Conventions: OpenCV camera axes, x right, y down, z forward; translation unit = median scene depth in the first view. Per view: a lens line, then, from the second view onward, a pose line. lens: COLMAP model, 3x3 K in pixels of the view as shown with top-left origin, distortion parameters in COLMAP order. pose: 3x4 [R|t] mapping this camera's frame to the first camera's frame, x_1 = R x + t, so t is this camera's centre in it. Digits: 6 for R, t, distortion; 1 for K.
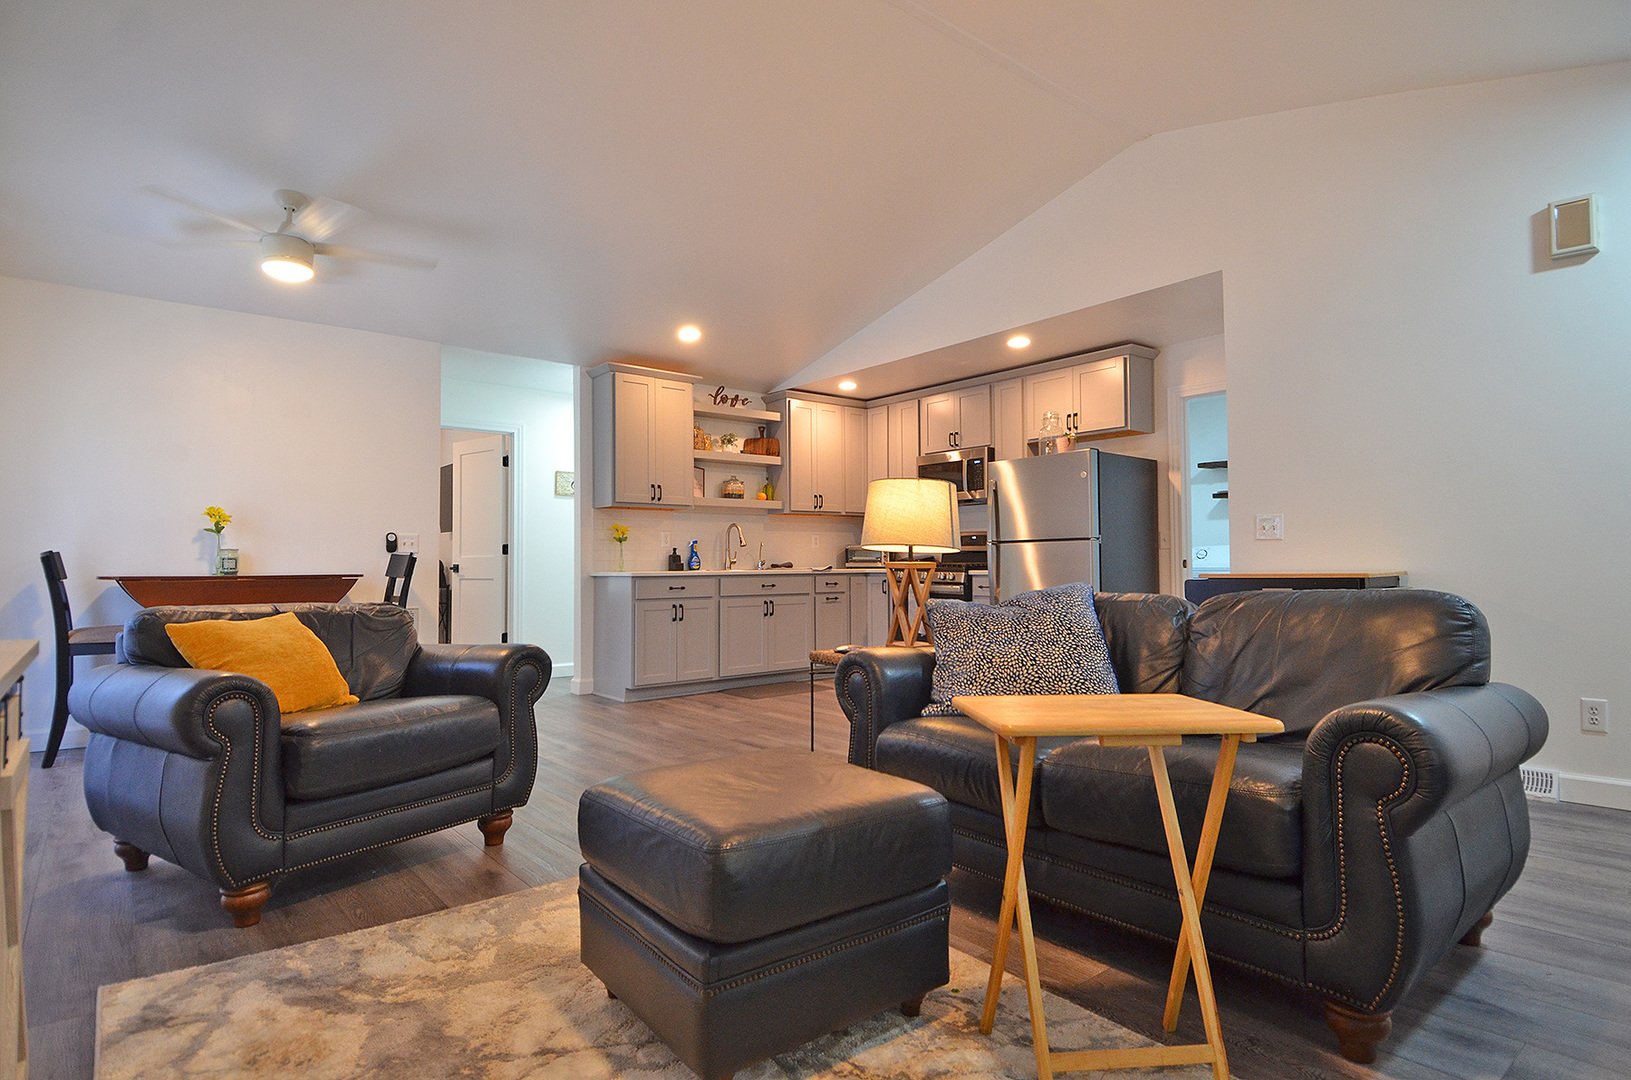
lens RADIAL K [[848.6, 0, 816.7], [0, 848.6, 527.9], [0, 0, 1]] dist [0.019465, -0.024986]
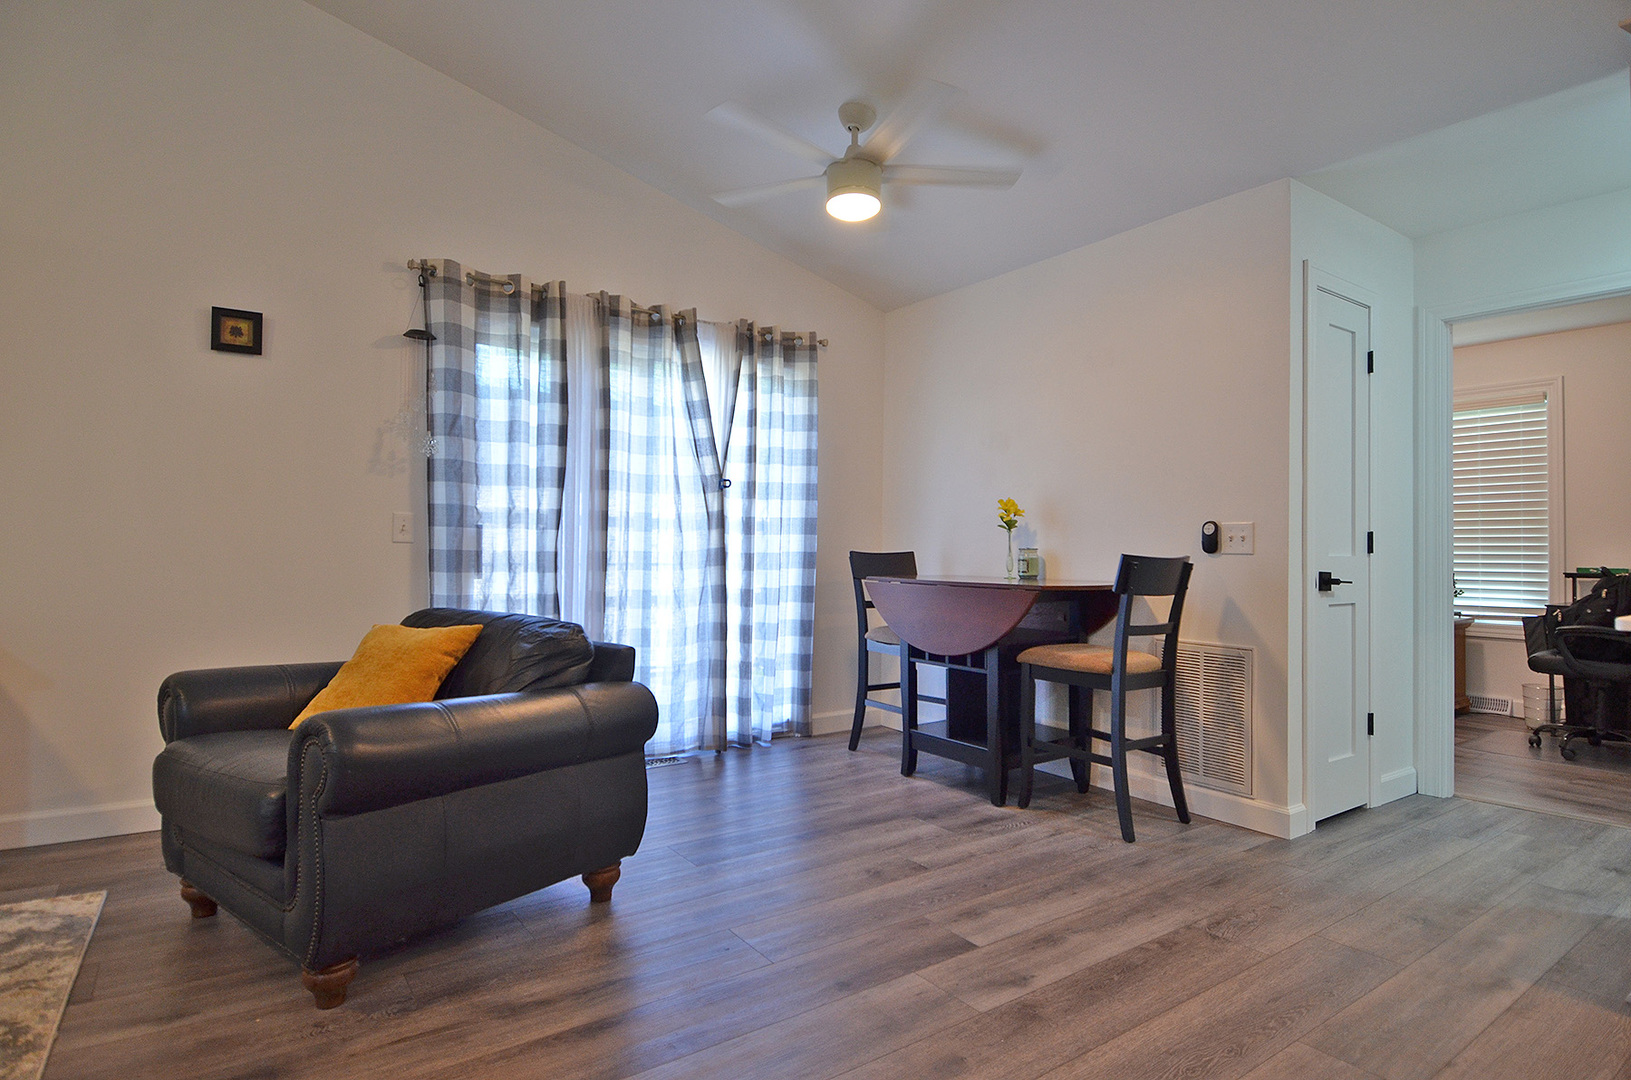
lens RADIAL K [[848.6, 0, 818.8], [0, 848.6, 538.3], [0, 0, 1]] dist [0.019465, -0.024986]
pose [[-0.067297, -0.009545, -0.997687, 0.107372], [0.035160, 0.999310, -0.011932, 0.012866], [0.997113, -0.035881, -0.066915, 0.602916]]
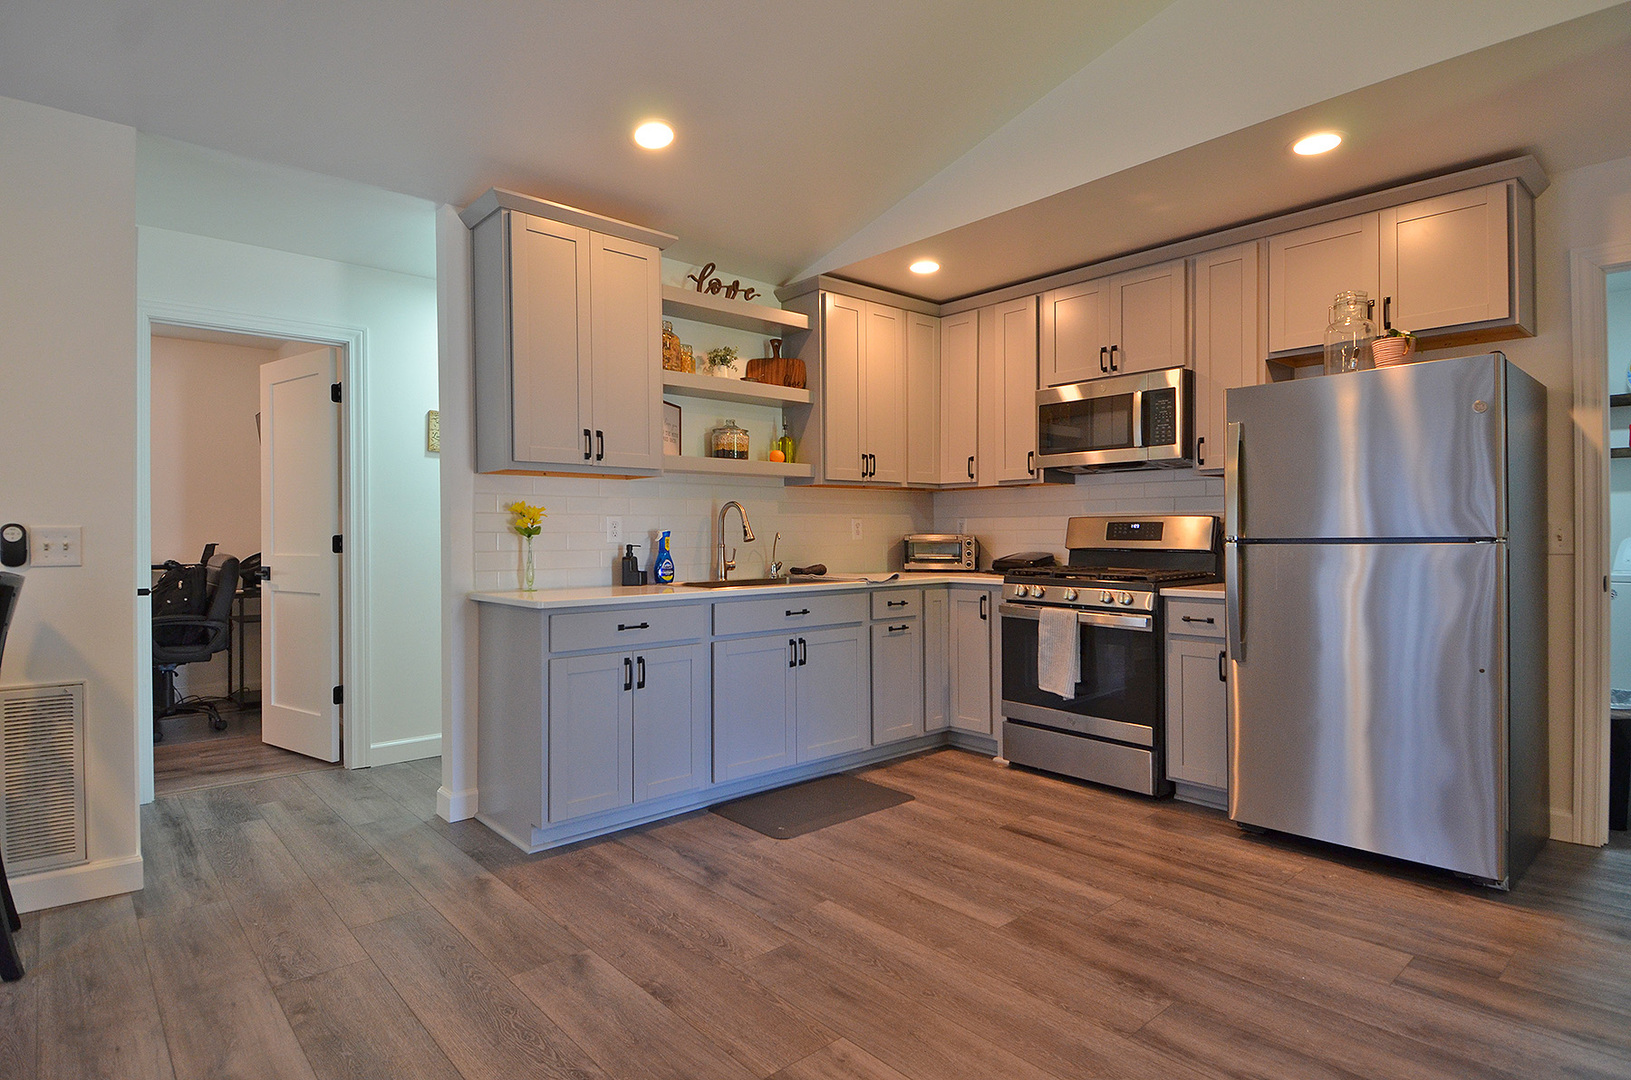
lens RADIAL K [[848.6, 0, 811.1], [0, 848.6, 535.8], [0, 0, 1]] dist [0.019465, -0.024986]
pose [[0.999431, 0.002258, 0.033655, -0.063445], [-0.003699, 0.999075, 0.042842, -0.006902], [-0.033527, -0.042942, 0.998515, 0.417261]]
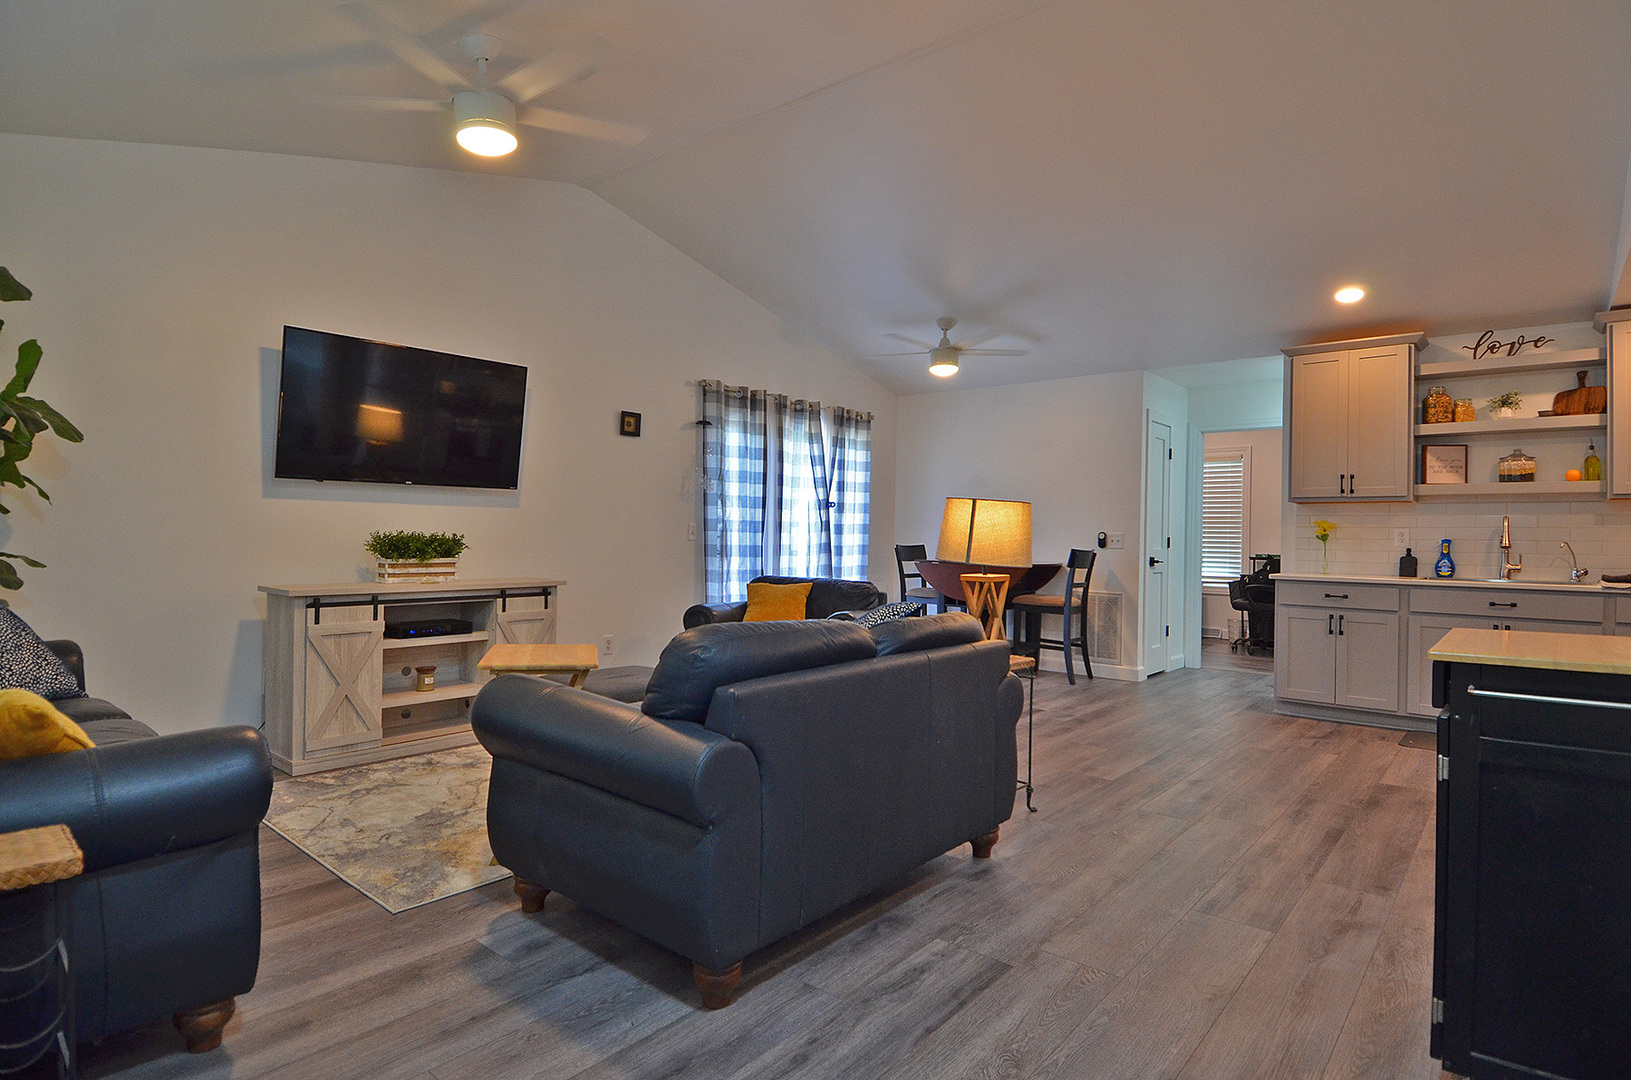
lens RADIAL K [[848.6, 0, 813.0], [0, 848.6, 536.0], [0, 0, 1]] dist [0.019465, -0.024986]
pose [[0.180039, 0.012328, -0.983582, 0.518434], [0.025652, 0.999523, 0.017224, -0.016306], [0.983325, -0.028331, 0.179637, 0.285412]]
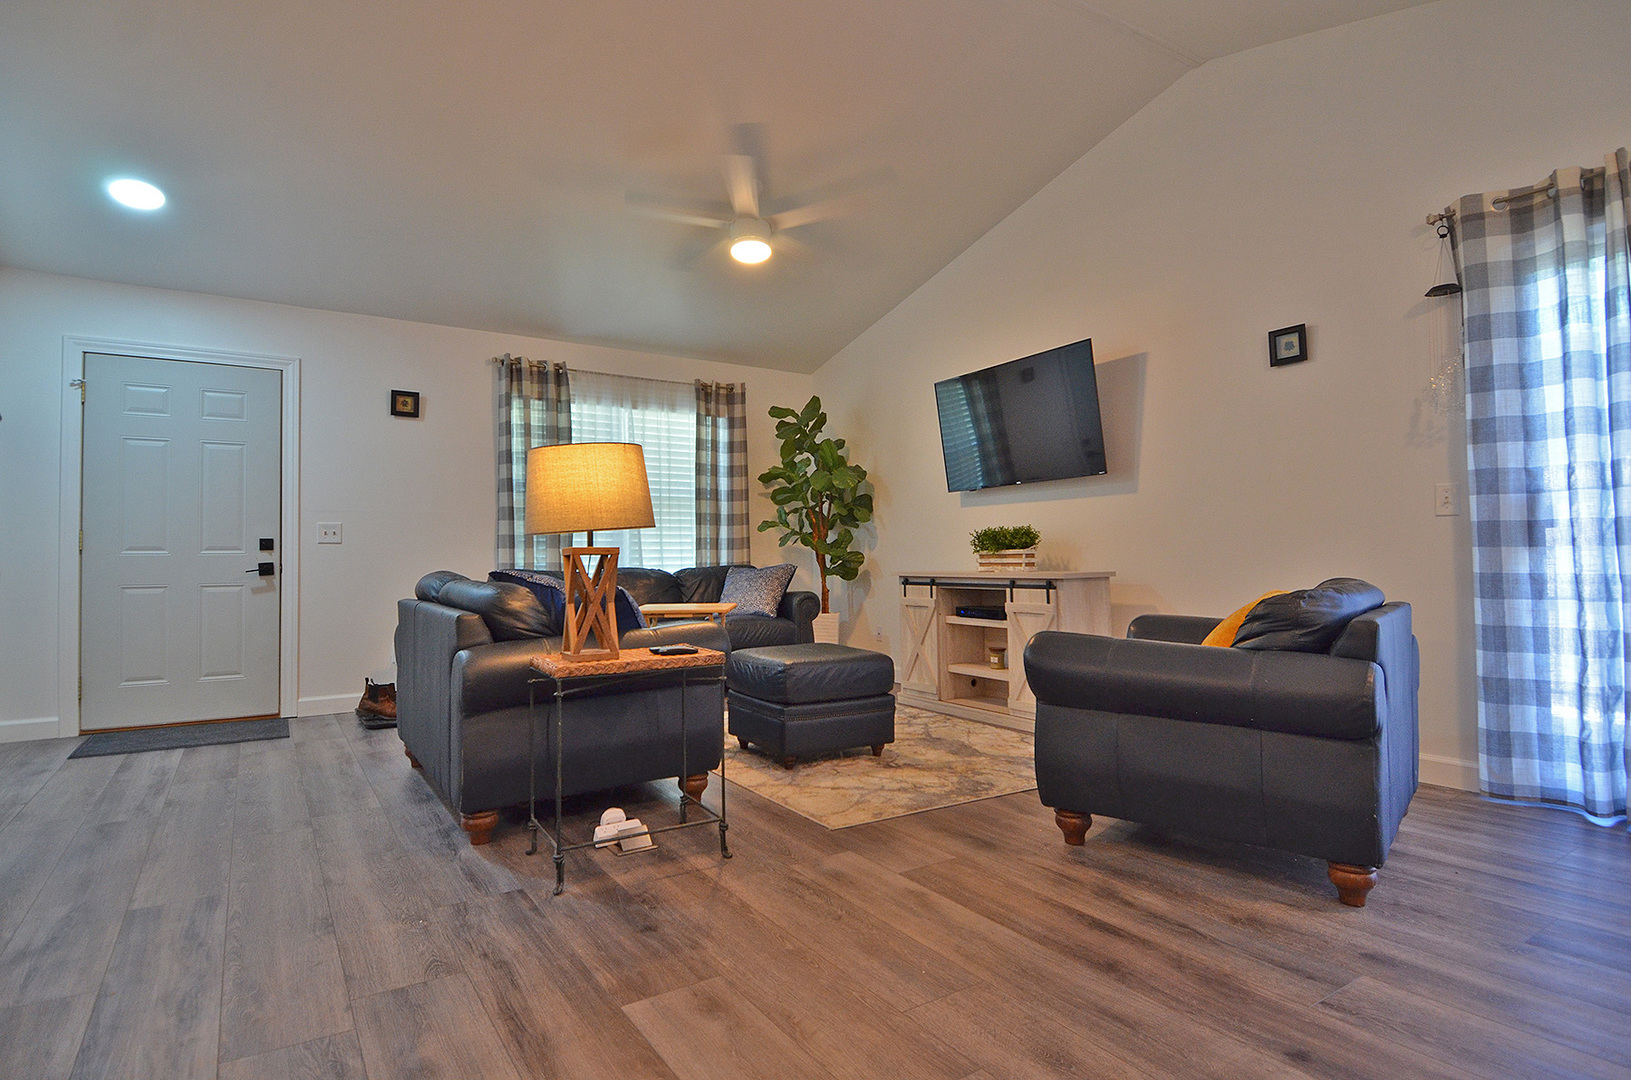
lens RADIAL K [[848.6, 0, 817.7], [0, 848.6, 538.0], [0, 0, 1]] dist [0.019465, -0.024986]
pose [[-0.994515, 0.025975, 0.101320, -0.081700], [0.019351, 0.997644, -0.065824, 0.037730], [-0.102792, -0.063502, -0.992674, 0.828726]]
